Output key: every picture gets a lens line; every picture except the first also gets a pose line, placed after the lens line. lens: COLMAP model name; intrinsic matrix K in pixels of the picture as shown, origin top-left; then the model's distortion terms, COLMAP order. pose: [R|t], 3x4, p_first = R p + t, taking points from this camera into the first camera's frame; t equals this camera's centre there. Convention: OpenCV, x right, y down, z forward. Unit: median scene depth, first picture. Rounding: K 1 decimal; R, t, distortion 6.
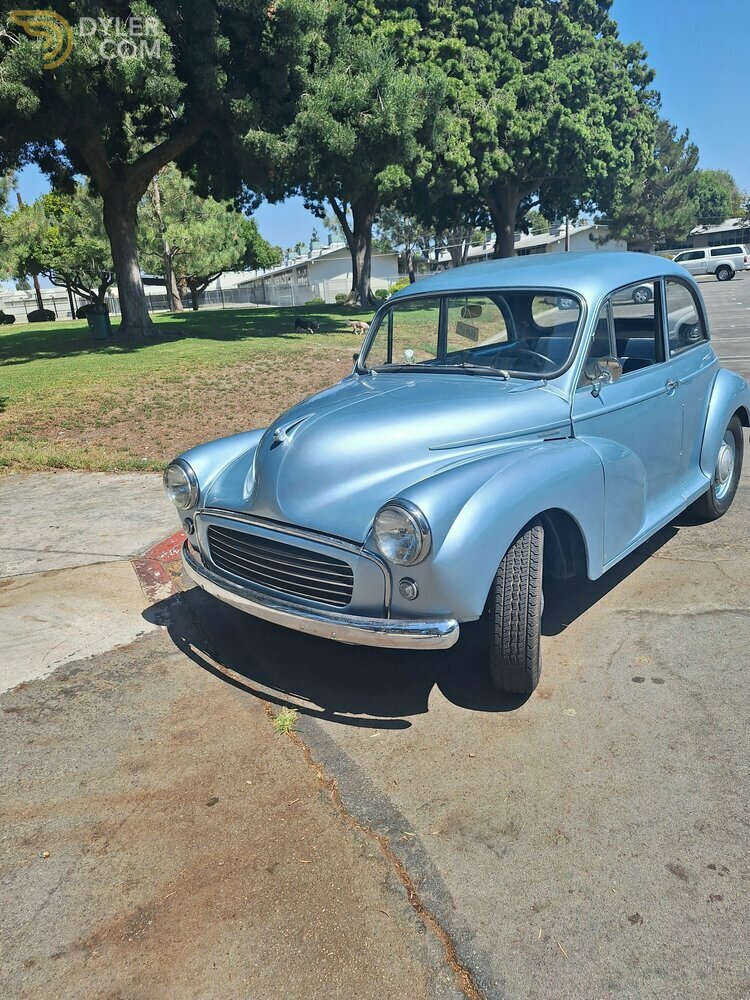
lens RADIAL K [[685.5, 0, 375.0], [0, 685.5, 500.0], [0, 0, 1]] dist [0.039225, -0.042163]
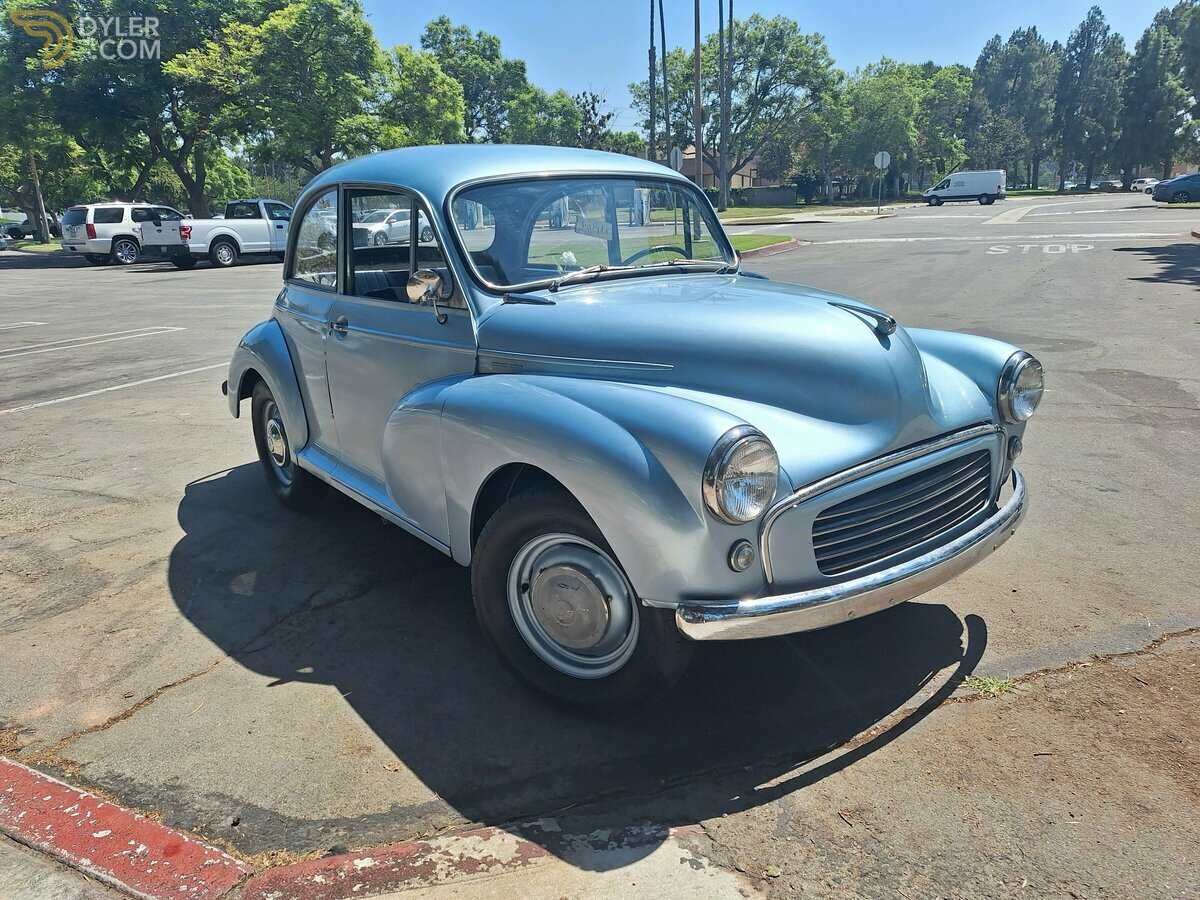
lens RADIAL K [[822.6, 0, 623.3], [0, 822.6, 454.5], [0, 0, 1]] dist [0.039225, -0.042163]
pose [[0.174737, -0.210390, 0.961875, -0.106642], [0.307722, 0.939638, 0.149624, -0.019109], [-0.935293, 0.269845, 0.228931, 0.113171]]
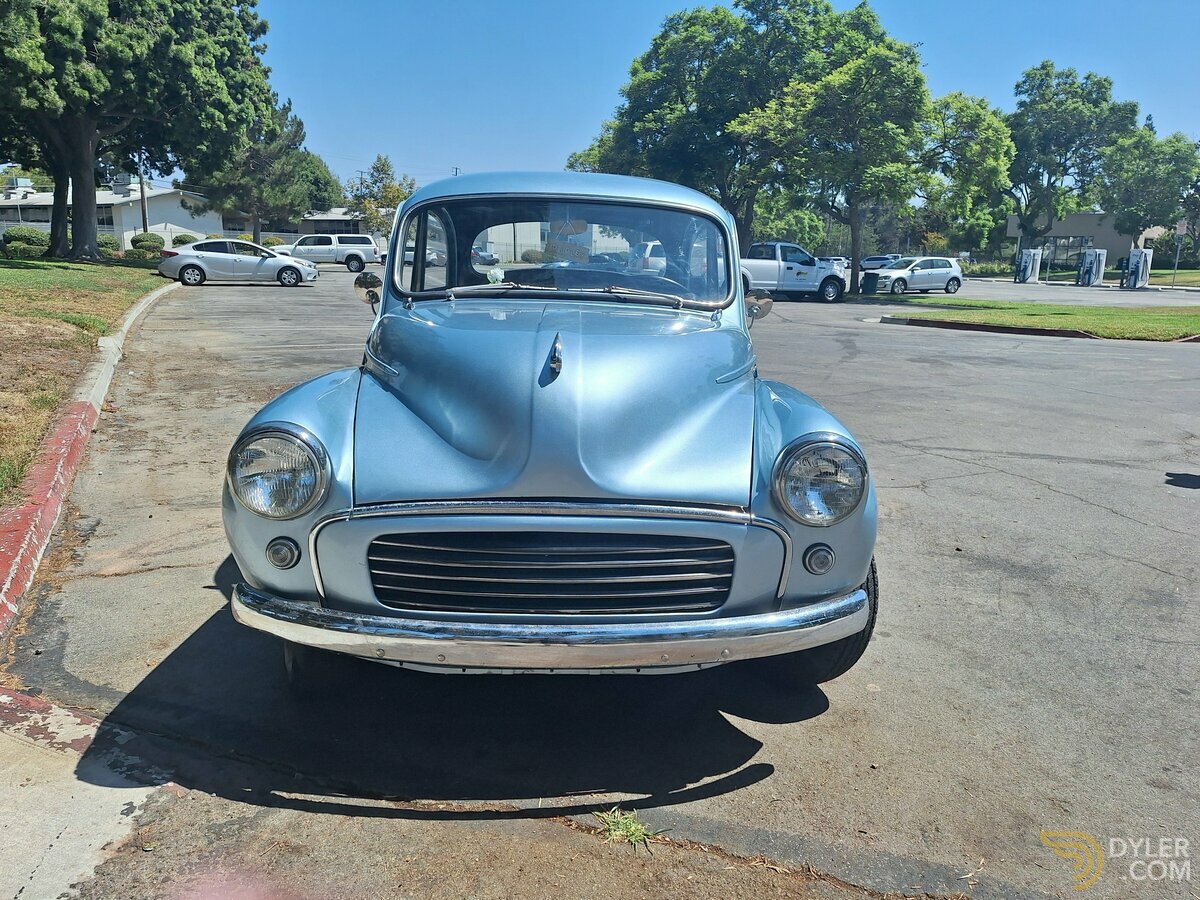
lens RADIAL K [[831.9, 0, 591.9], [0, 831.9, 446.3], [0, 0, 1]] dist [0.027489, -0.020547]
pose [[0.724277, -0.056988, 0.687150, -0.065270], [0.124022, 0.991092, -0.048529, 0.002110], [-0.678263, 0.120370, 0.724893, 0.045414]]
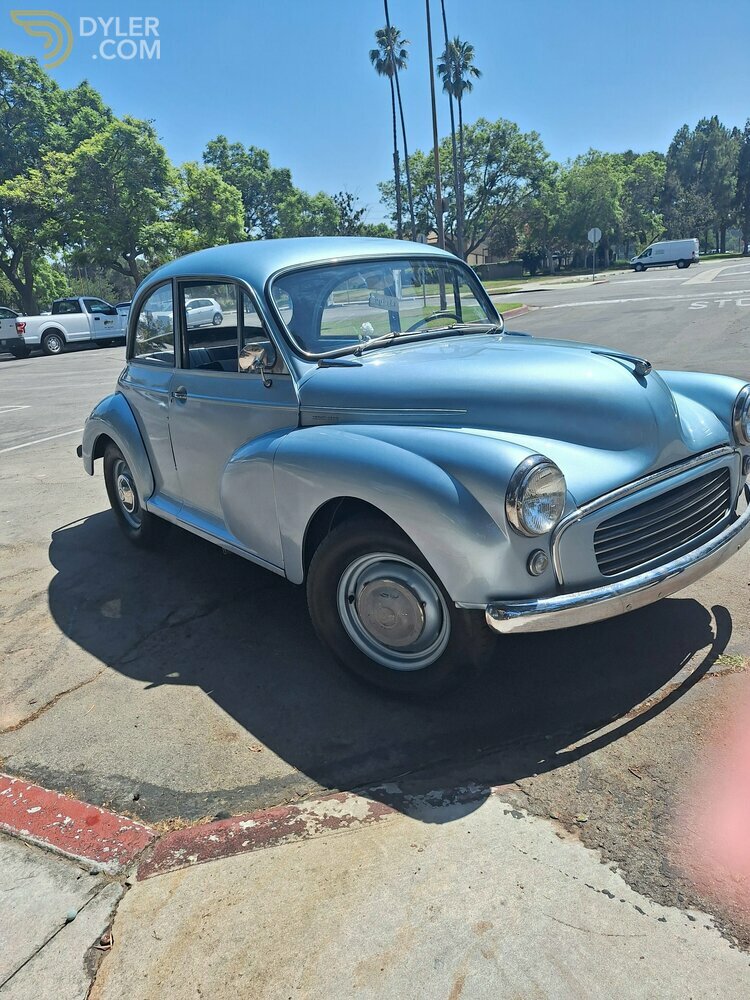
lens RADIAL K [[685.5, 0, 375.0], [0, 685.5, 500.0], [0, 0, 1]] dist [0.039225, -0.042163]
pose [[0.183363, -0.228118, 0.956211, -0.109125], [0.356766, 0.921827, 0.151502, -0.020305], [-0.916022, 0.313364, 0.250413, 0.118178]]
